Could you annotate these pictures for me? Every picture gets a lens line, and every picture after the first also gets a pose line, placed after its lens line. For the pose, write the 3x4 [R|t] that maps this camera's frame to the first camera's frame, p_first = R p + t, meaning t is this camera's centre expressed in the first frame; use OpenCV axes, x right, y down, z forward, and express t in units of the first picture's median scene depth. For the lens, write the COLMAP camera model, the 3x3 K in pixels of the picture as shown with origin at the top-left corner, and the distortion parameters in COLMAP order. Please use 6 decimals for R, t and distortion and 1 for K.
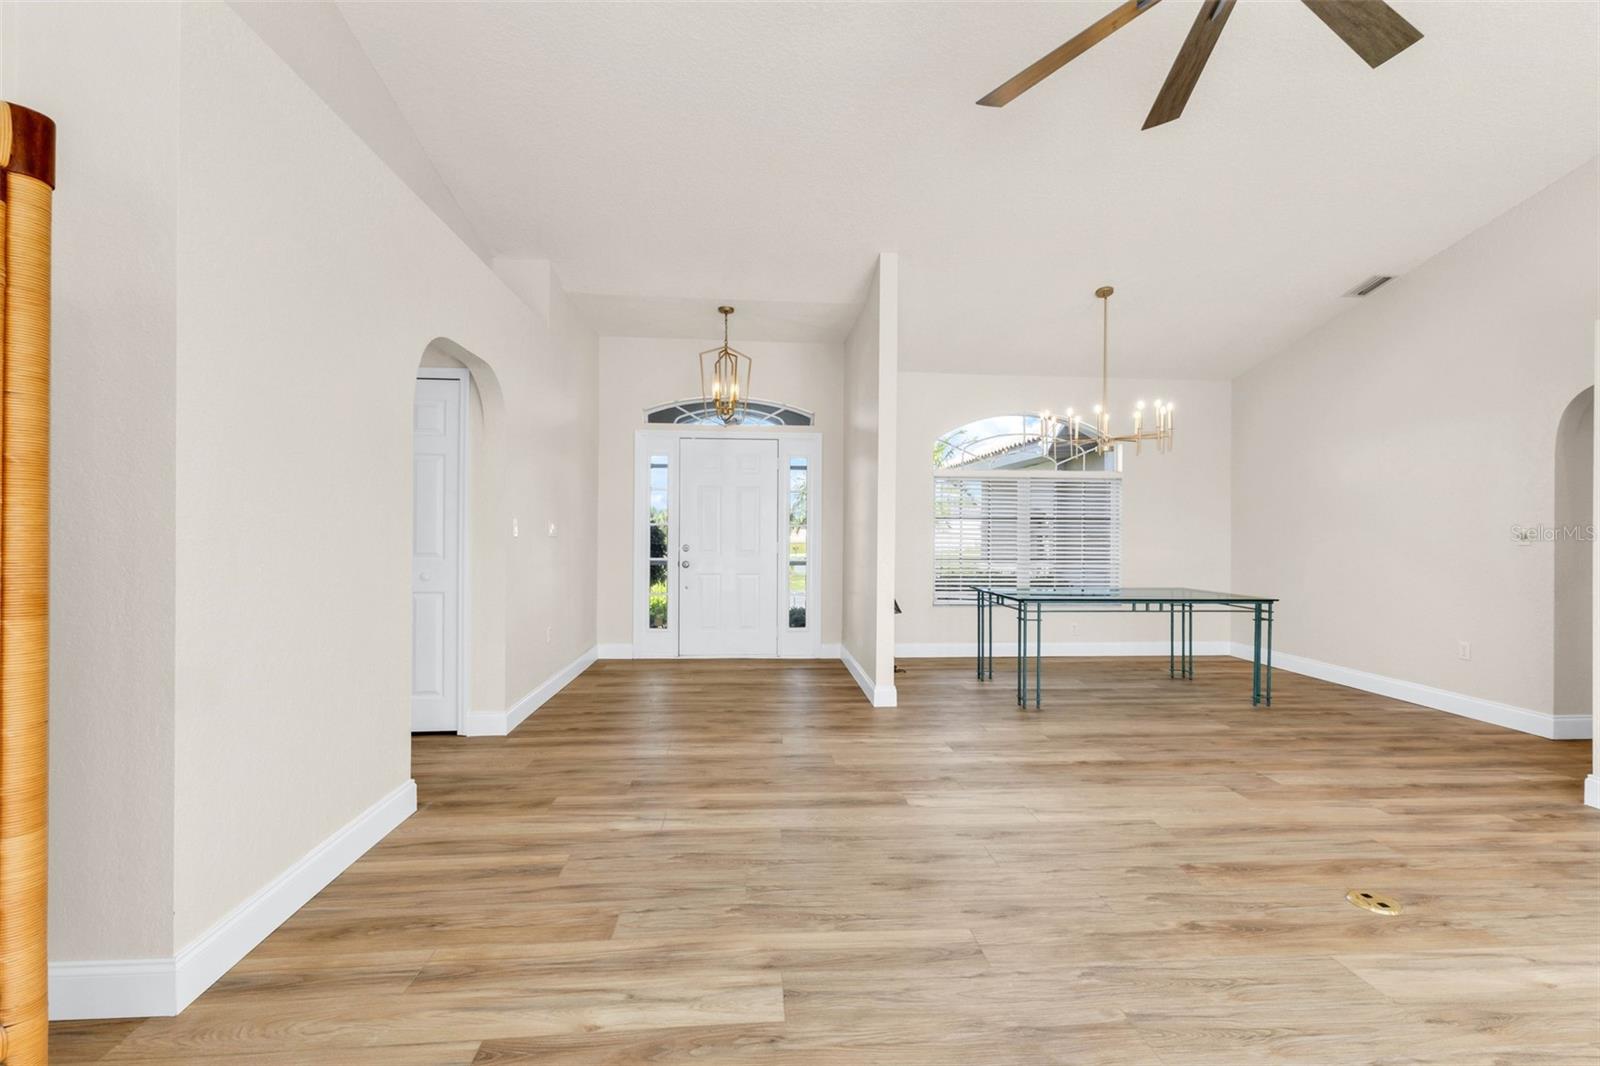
lens RADIAL K [[696.3, 0, 803.9], [0, 696.3, 535.5], [0, 0, 1]] dist [0.005927, -0.000367]
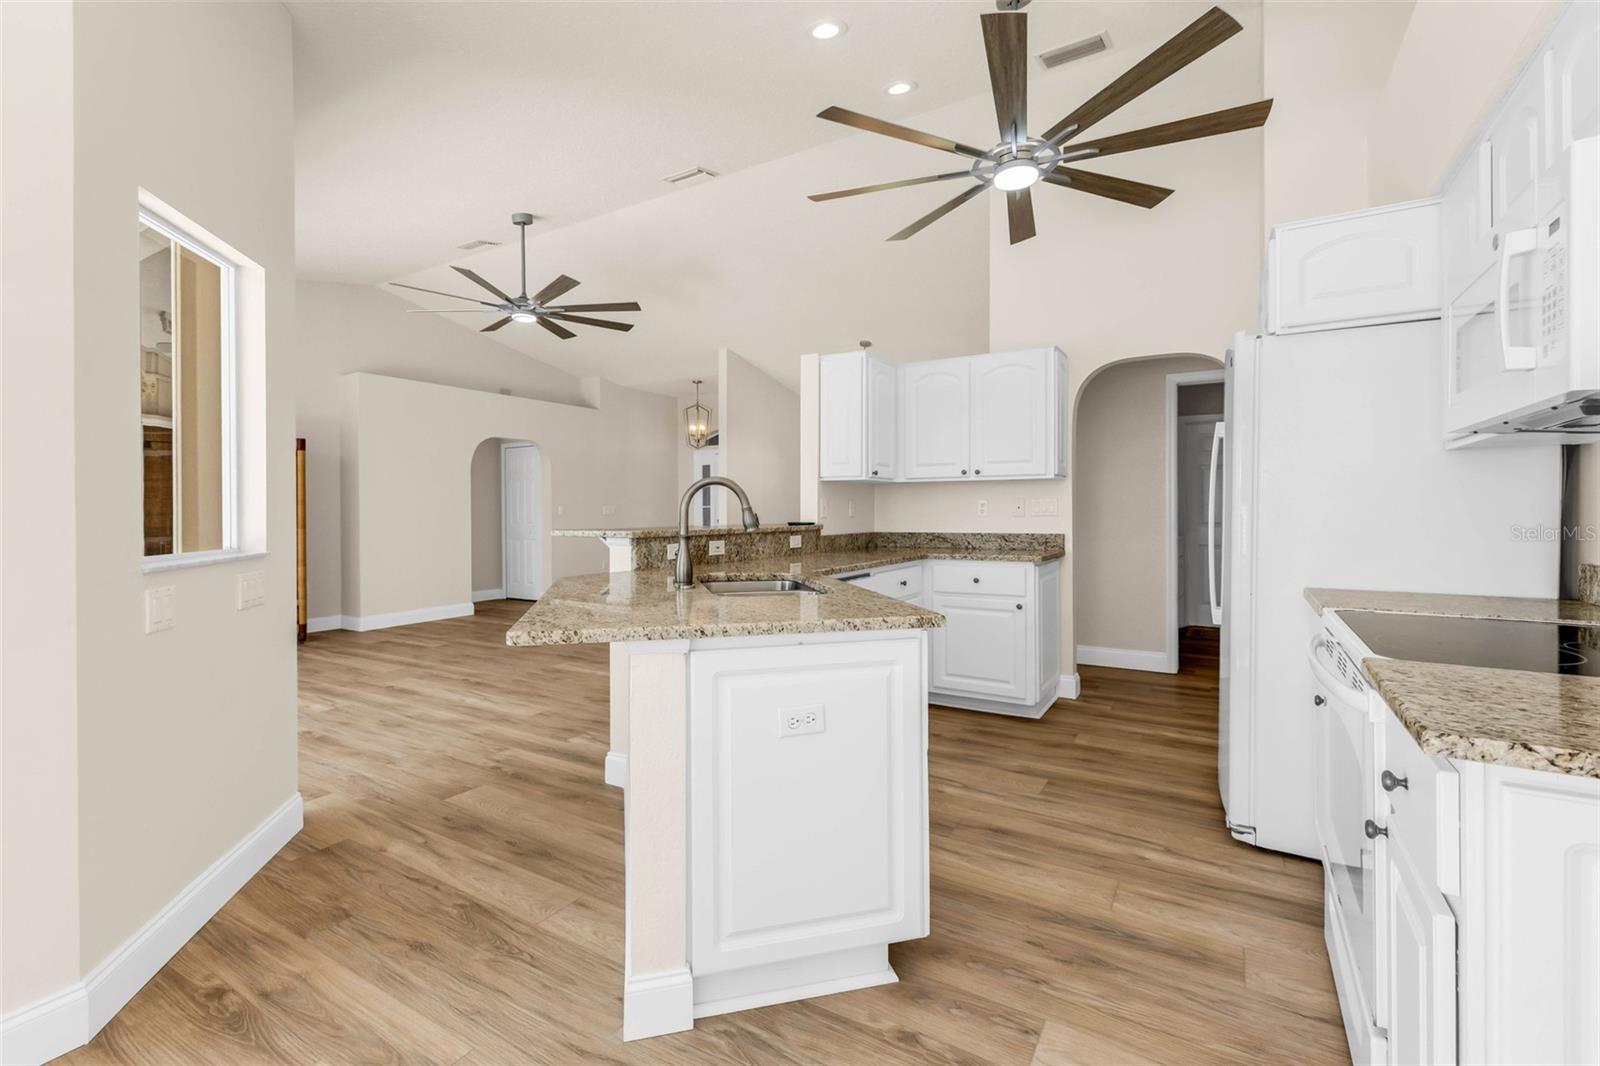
lens RADIAL K [[702.7, 0, 807.9], [0, 702.7, 510.2], [0, 0, 1]] dist [0.008891, 0.000039]
pose [[0.813362, -0.009889, -0.581674, 1.741457], [0.006924, 0.999949, -0.007318, 0.011634], [0.581716, 0.001924, 0.813389, -0.396914]]
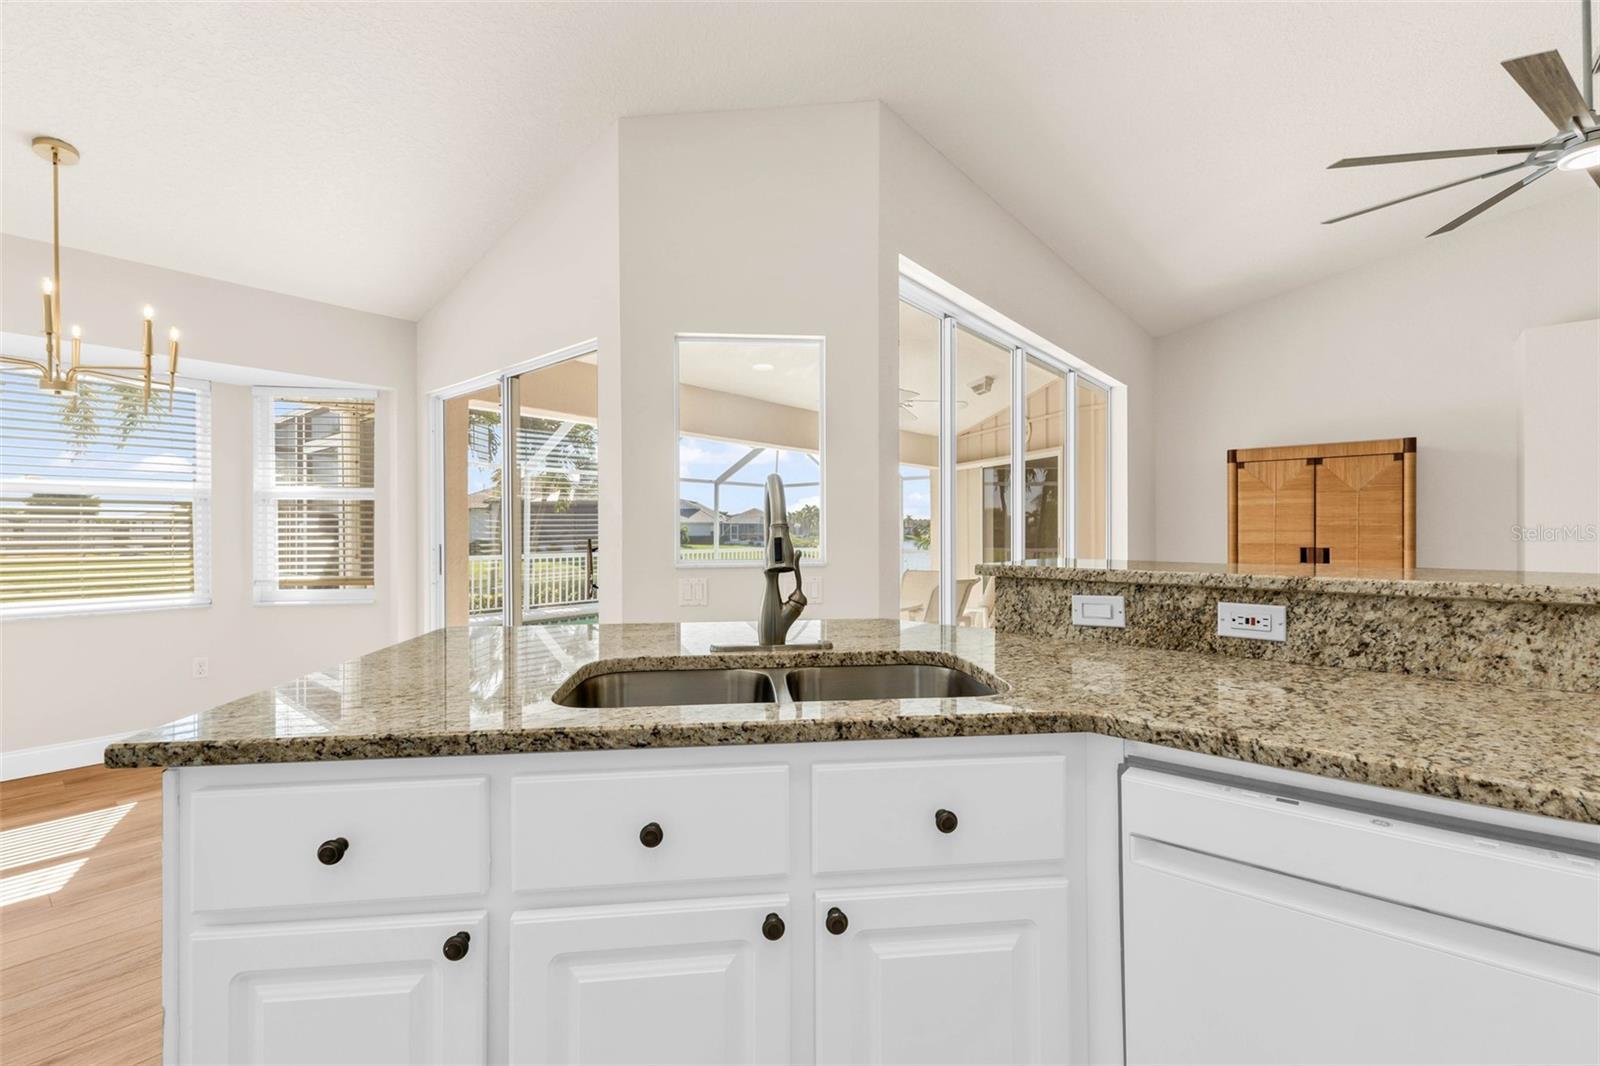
lens RADIAL K [[690.2, 0, 796.5], [0, 690.2, 527.8], [0, 0, 1]] dist [0.009028, -0.000779]
pose [[-0.702927, -0.008047, -0.711217, 1.532194], [-0.006263, 0.999967, -0.005124, 0.006142], [0.711235, 0.000853, -0.702954, 0.422434]]
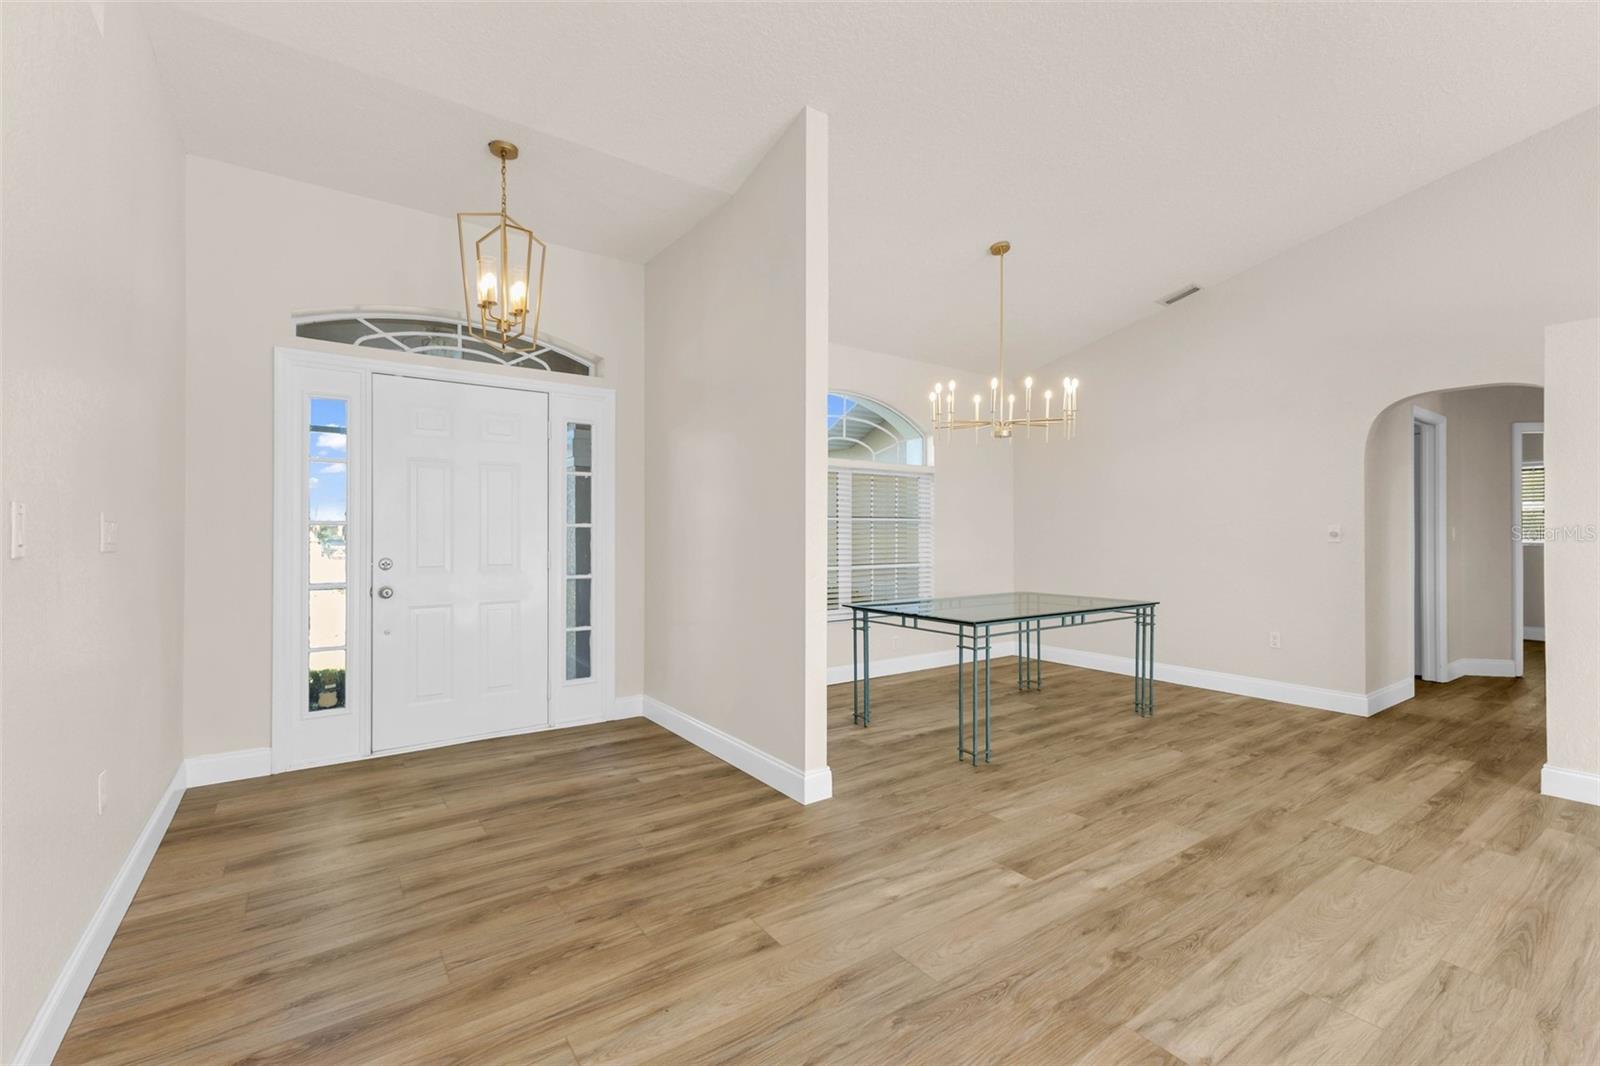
lens RADIAL K [[687.7, 0, 800.0], [0, 687.7, 533.0], [0, 0, 1]] dist [0.006092, -0.000351]
pose [[0.857963, -0.006650, 0.513669, -0.304973], [0.008084, 0.999967, -0.000557, -0.008514], [-0.513648, 0.004631, 0.857988, 0.603864]]
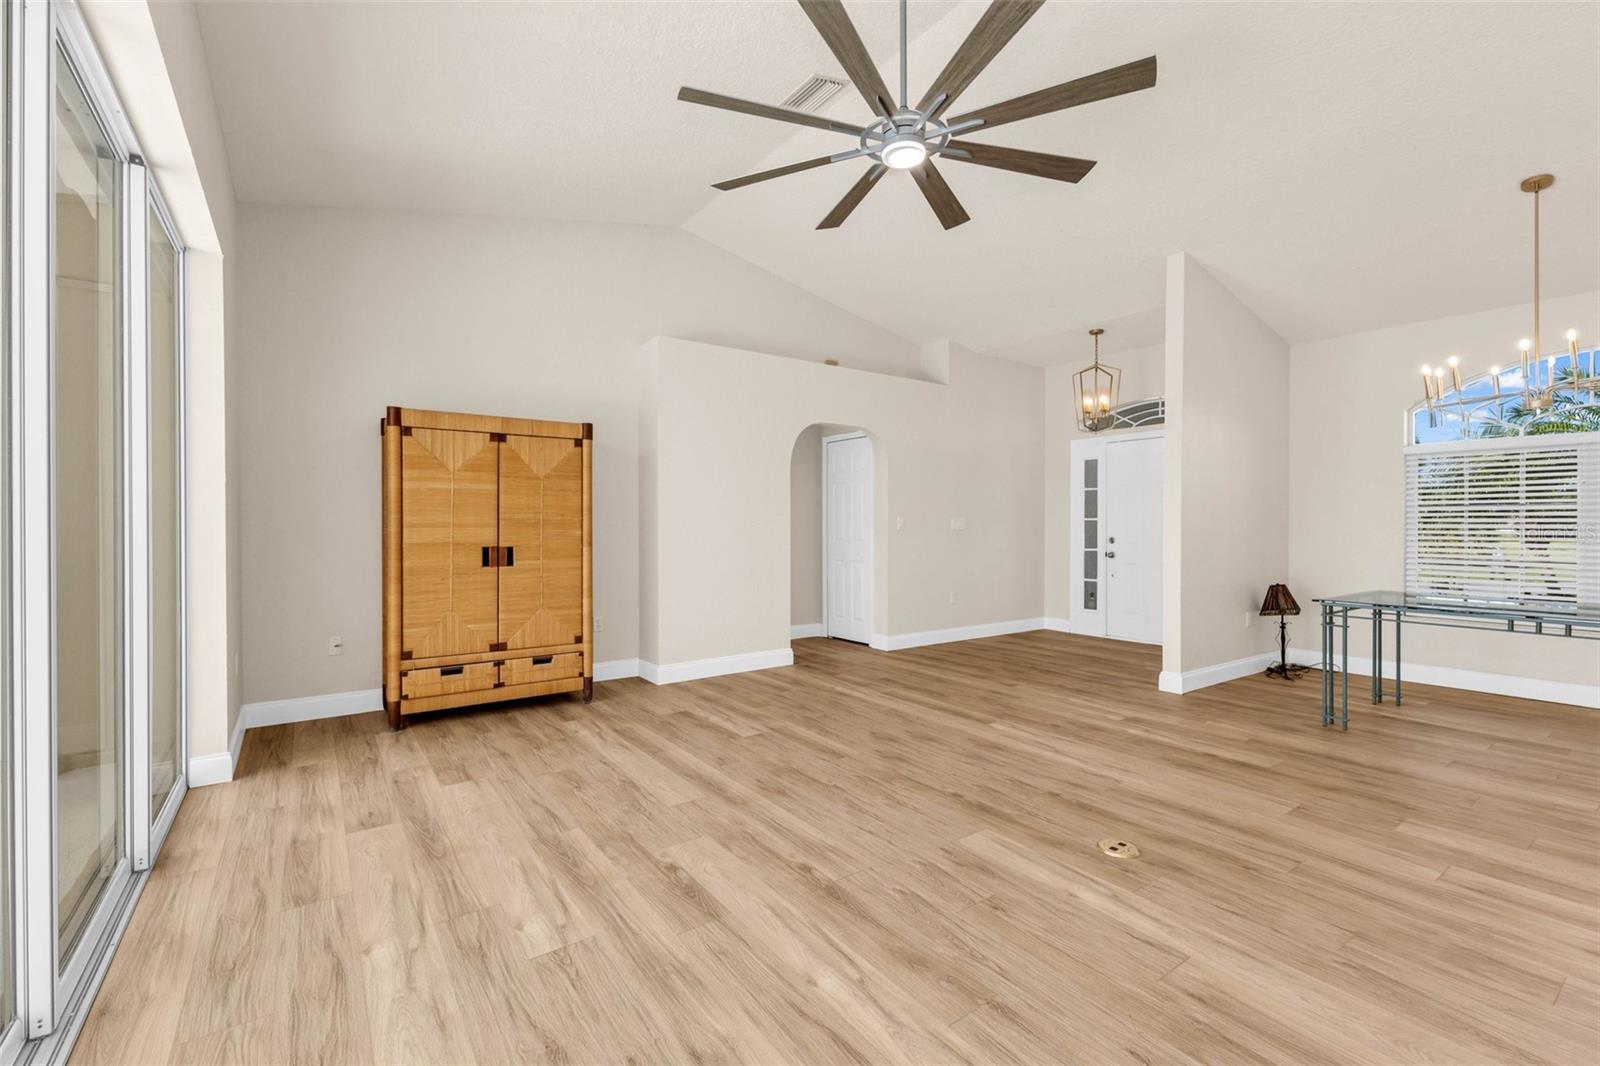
lens RADIAL K [[696.3, 0, 803.9], [0, 696.3, 535.5], [0, 0, 1]] dist [0.005927, -0.000367]
pose [[0.521040, 0.006108, -0.853510, 0.960723], [-0.001145, 0.999978, 0.006458, 0.006696], [0.853531, -0.002388, 0.521036, -0.013863]]
